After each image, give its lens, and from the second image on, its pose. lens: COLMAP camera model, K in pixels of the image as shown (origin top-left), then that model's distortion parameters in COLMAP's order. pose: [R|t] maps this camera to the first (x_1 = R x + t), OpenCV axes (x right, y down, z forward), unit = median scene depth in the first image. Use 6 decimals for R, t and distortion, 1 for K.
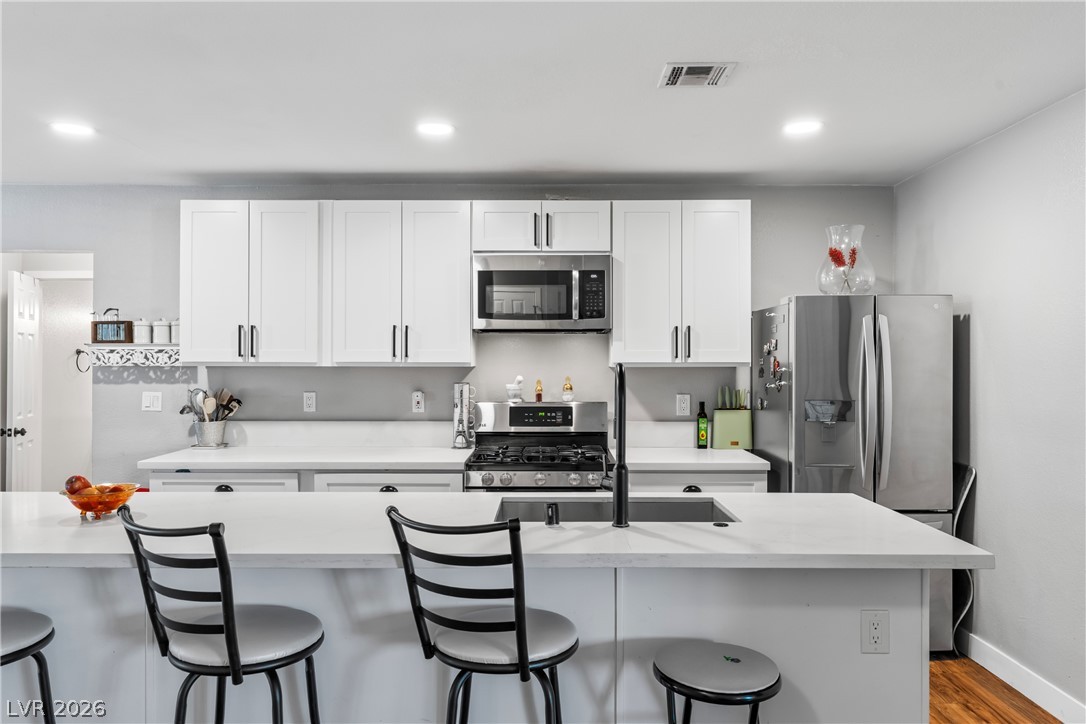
lens RADIAL K [[774.6, 0, 543.0], [0, 774.6, 362.0], [0, 0, 1]] dist [0.001363, 0.000496]
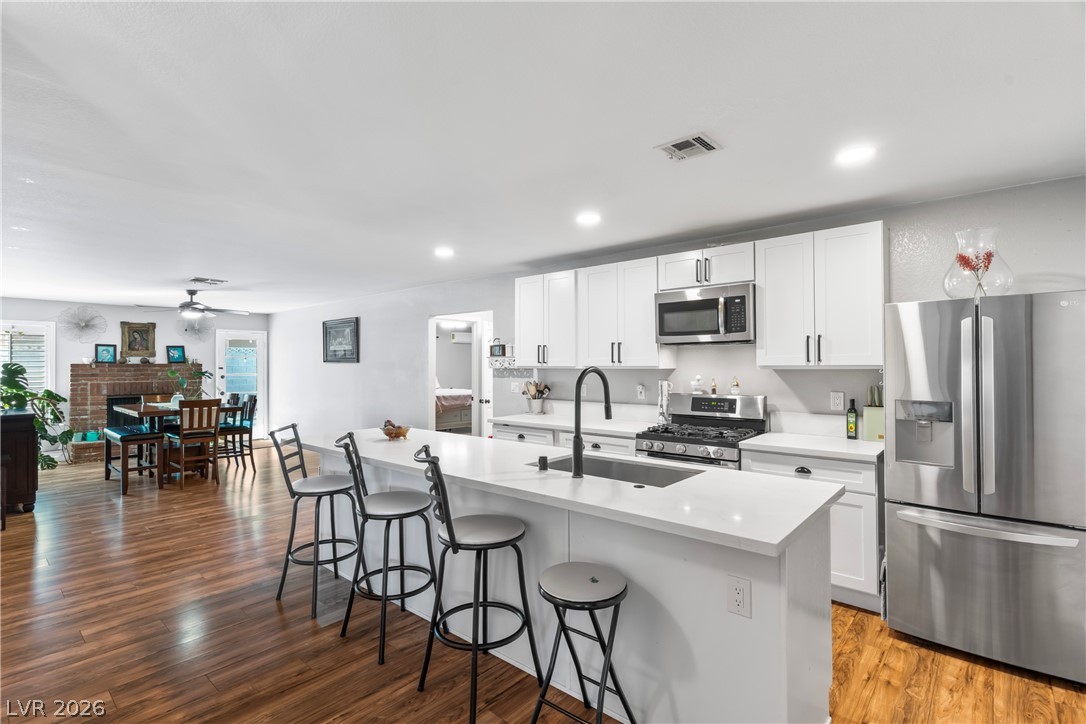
lens RADIAL K [[514.9, 0, 543.6], [0, 514.9, 358.8], [0, 0, 1]] dist [0.005747, 0.000374]
pose [[0.759962, -0.012369, -0.649849, 0.359892], [0.003721, 0.999885, -0.014679, 0.000588], [0.649957, 0.008738, 0.759921, 0.108783]]
